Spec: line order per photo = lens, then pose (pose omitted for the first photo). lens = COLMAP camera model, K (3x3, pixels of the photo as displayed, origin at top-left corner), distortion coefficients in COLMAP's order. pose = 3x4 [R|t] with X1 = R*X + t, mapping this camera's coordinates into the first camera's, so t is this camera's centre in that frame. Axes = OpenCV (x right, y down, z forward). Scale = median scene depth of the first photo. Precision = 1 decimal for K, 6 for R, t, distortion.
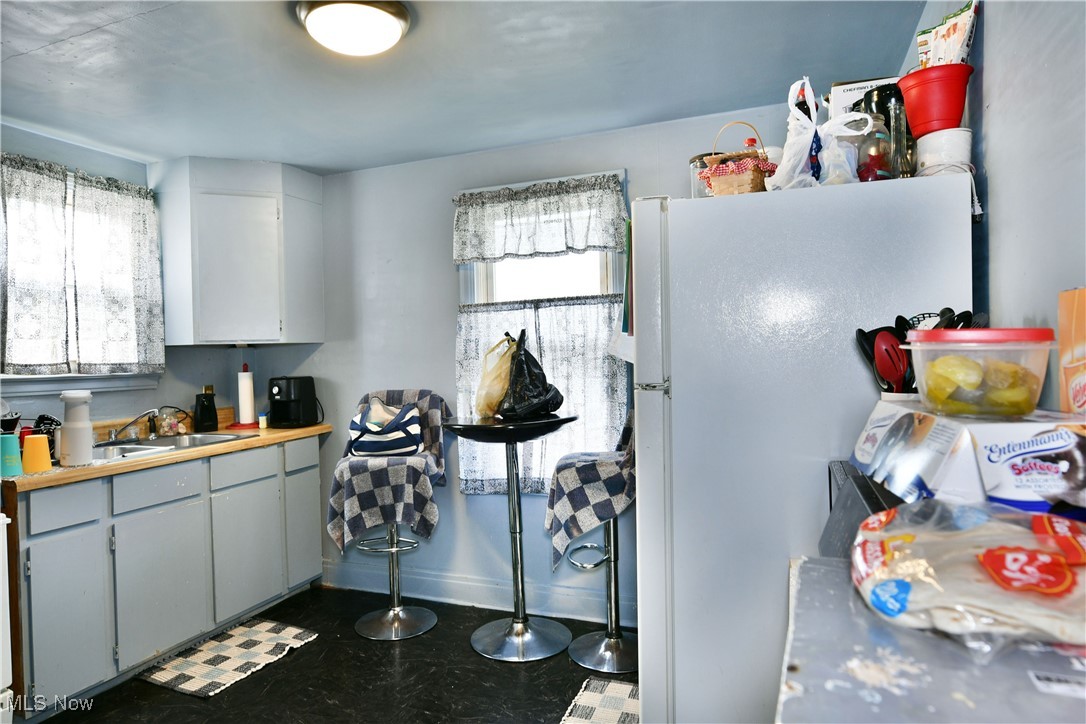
lens RADIAL K [[680.7, 0, 541.7], [0, 680.7, 360.7], [0, 0, 1]] dist [-0.014364, -0.001980]
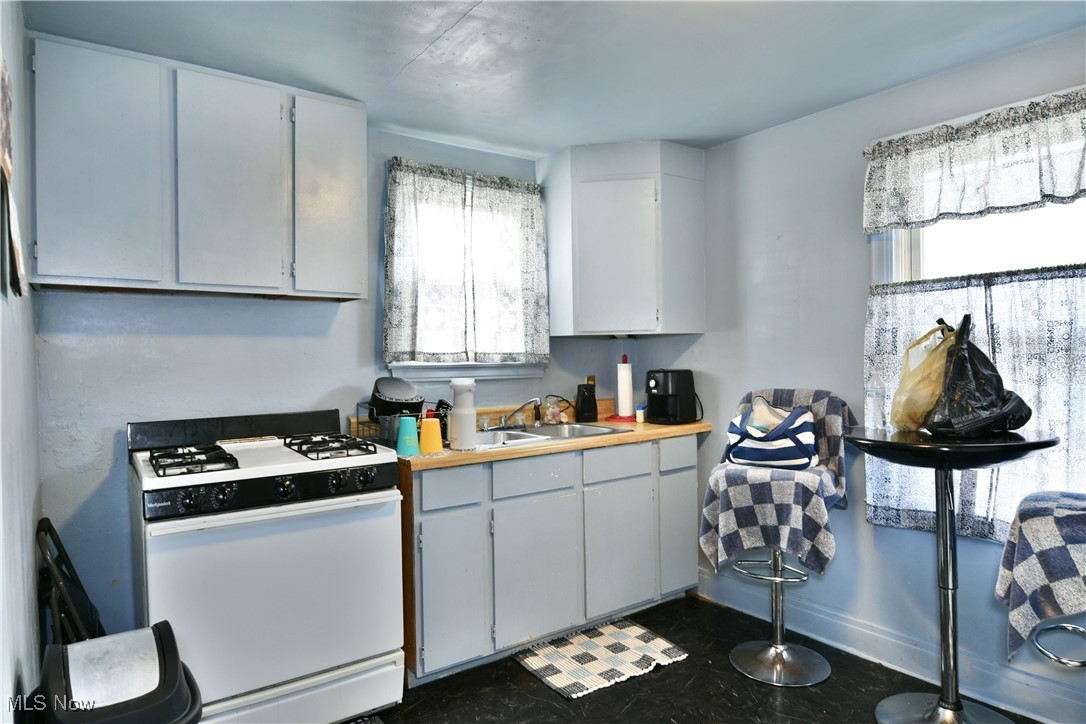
lens RADIAL K [[682.8, 0, 516.6], [0, 682.8, 359.3], [0, 0, 1]] dist [-0.011192, -0.003996]
pose [[0.824527, 0.020062, -0.565467, -0.012095], [-0.013480, 0.999784, 0.015815, -0.003091], [0.565662, -0.005418, 0.824619, 0.124071]]
